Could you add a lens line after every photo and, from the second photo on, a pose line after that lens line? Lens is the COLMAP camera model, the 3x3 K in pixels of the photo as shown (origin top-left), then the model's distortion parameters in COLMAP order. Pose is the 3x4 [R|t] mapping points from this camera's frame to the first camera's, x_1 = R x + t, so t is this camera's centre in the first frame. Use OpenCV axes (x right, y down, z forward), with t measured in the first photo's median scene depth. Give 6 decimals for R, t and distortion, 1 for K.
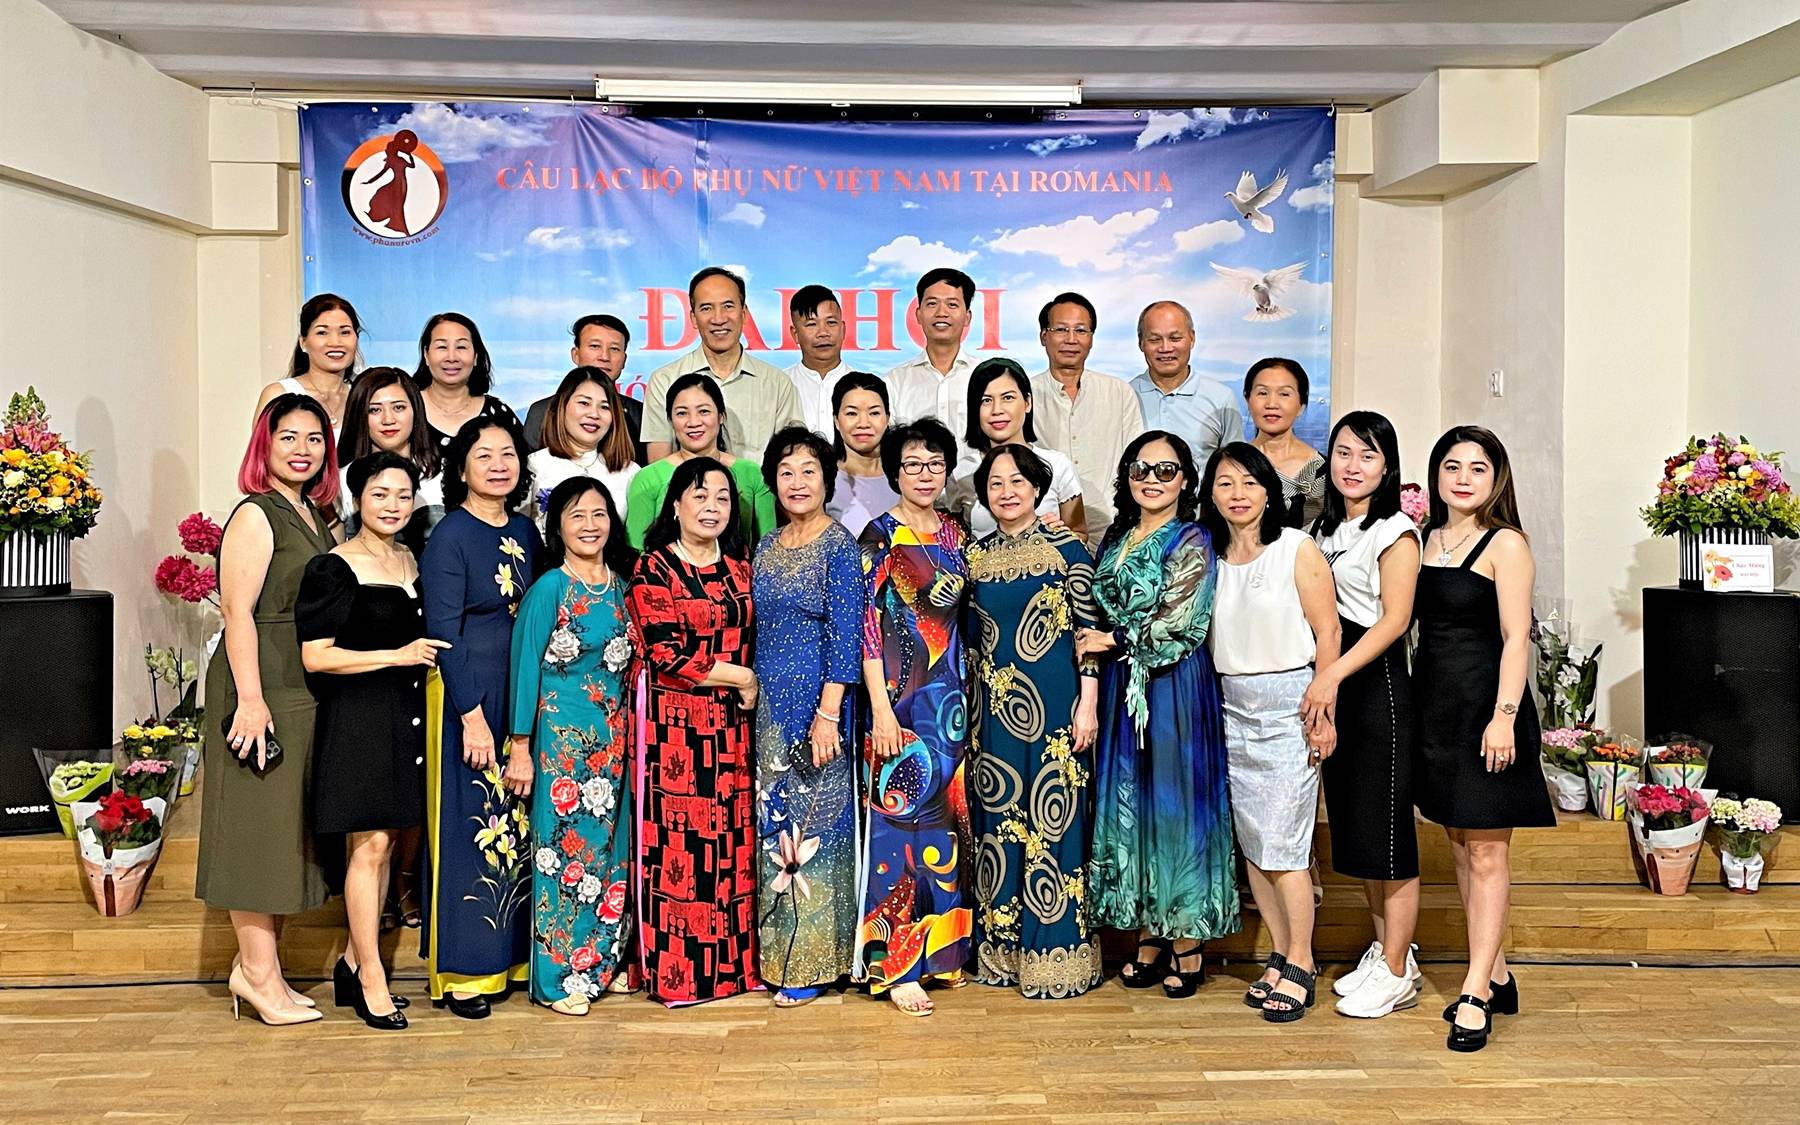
lens RADIAL K [[1755.9, 0, 909.2], [0, 1755.9, 444.7], [0, 0, 1]] dist [0.070936, 0.000000]
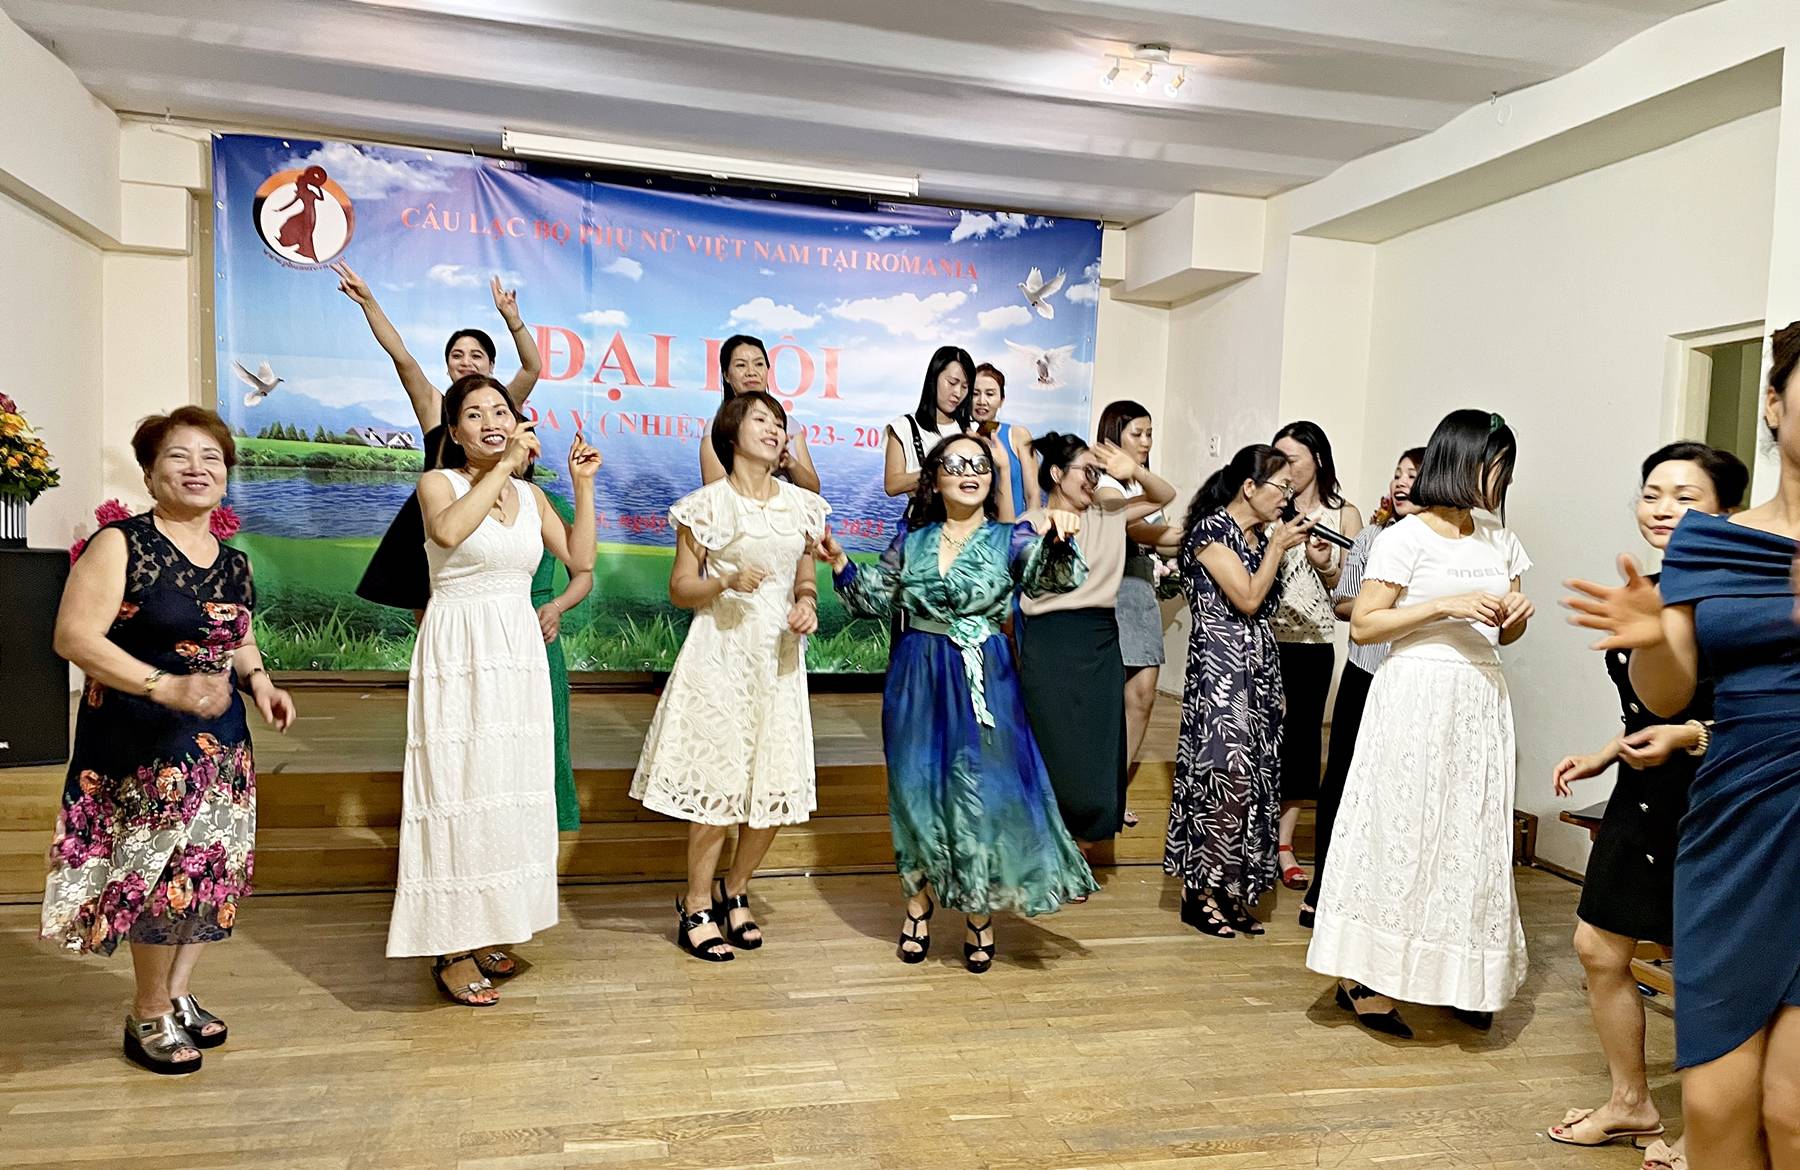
lens RADIAL K [[1367.1, 0, 919.7], [0, 1367.1, 611.3], [0, 0, 1]] dist [0.079322, -0.086555]
pose [[0.976438, 0.025554, 0.214279, -0.093181], [-0.036420, 0.998235, 0.046915, 0.046700], [-0.212702, -0.053614, 0.975645, 0.053018]]
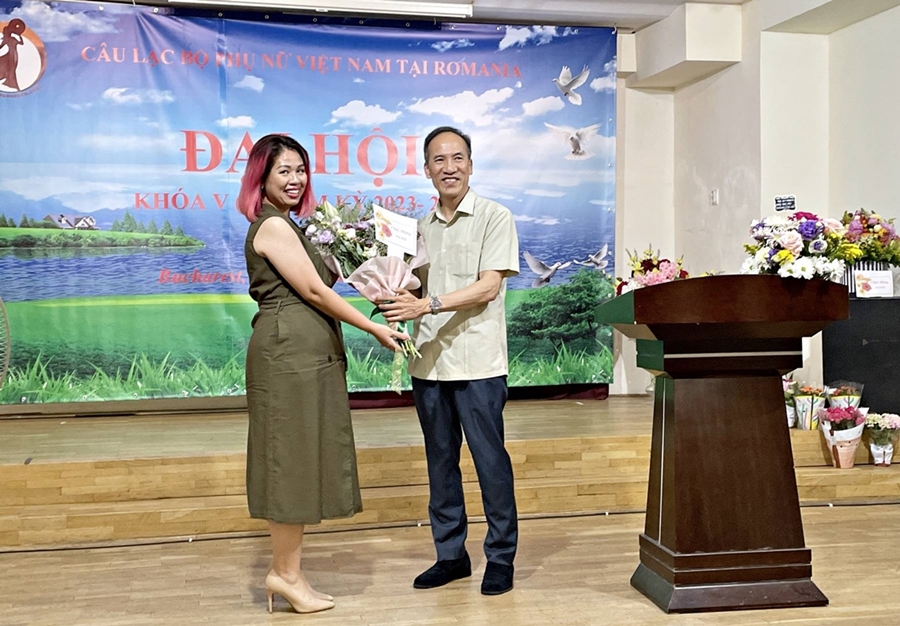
lens RADIAL K [[1228.1, 0, 458.5], [0, 1228.1, 301.2], [0, 0, 1]] dist [0.071019, 0.000000]
pose [[0.979903, -0.009375, 0.199254, -0.132170], [0.011821, 0.999869, -0.011088, 0.071688], [-0.199124, 0.013220, 0.979885, -0.079318]]
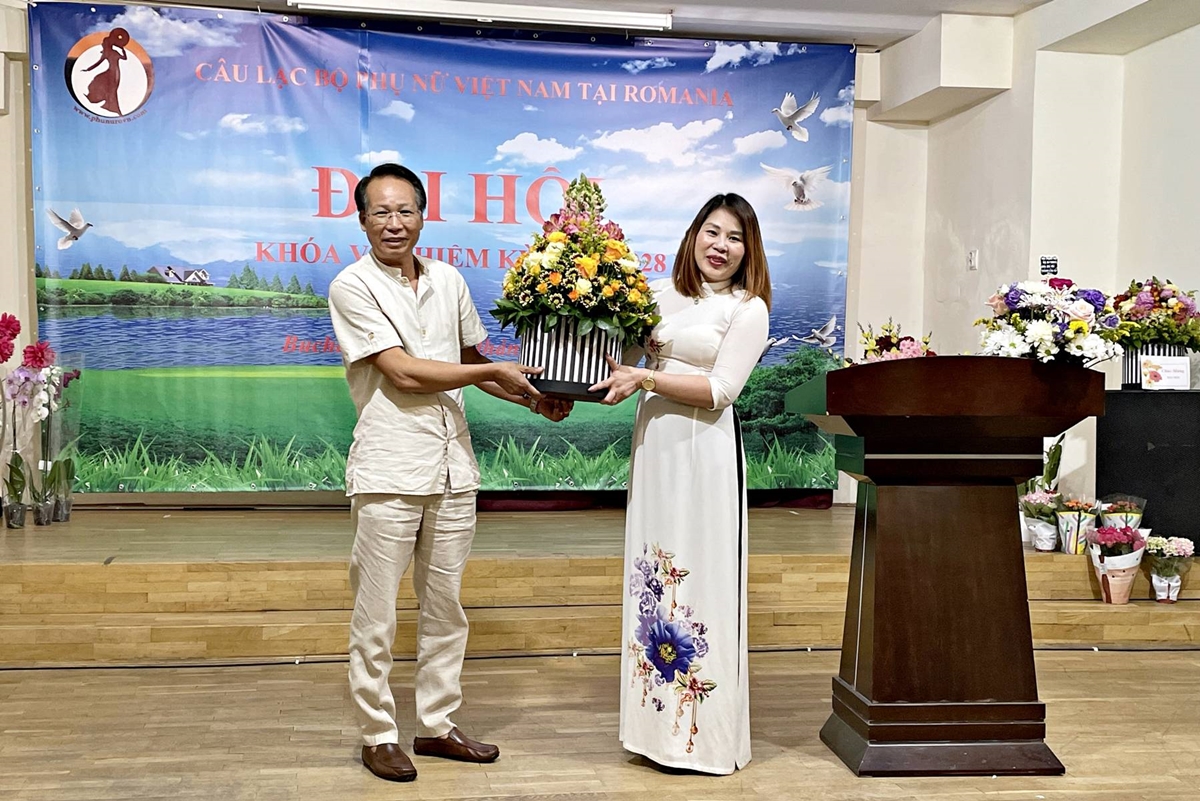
lens RADIAL K [[1490.5, 0, 579.3], [0, 1490.5, 430.0], [0, 0, 1]] dist [0.070476, 0.000000]
pose [[0.991635, 0.010757, 0.128625, -0.100700], [-0.013447, 0.999708, 0.020063, 0.072713], [-0.128372, -0.021625, 0.991490, -0.072451]]
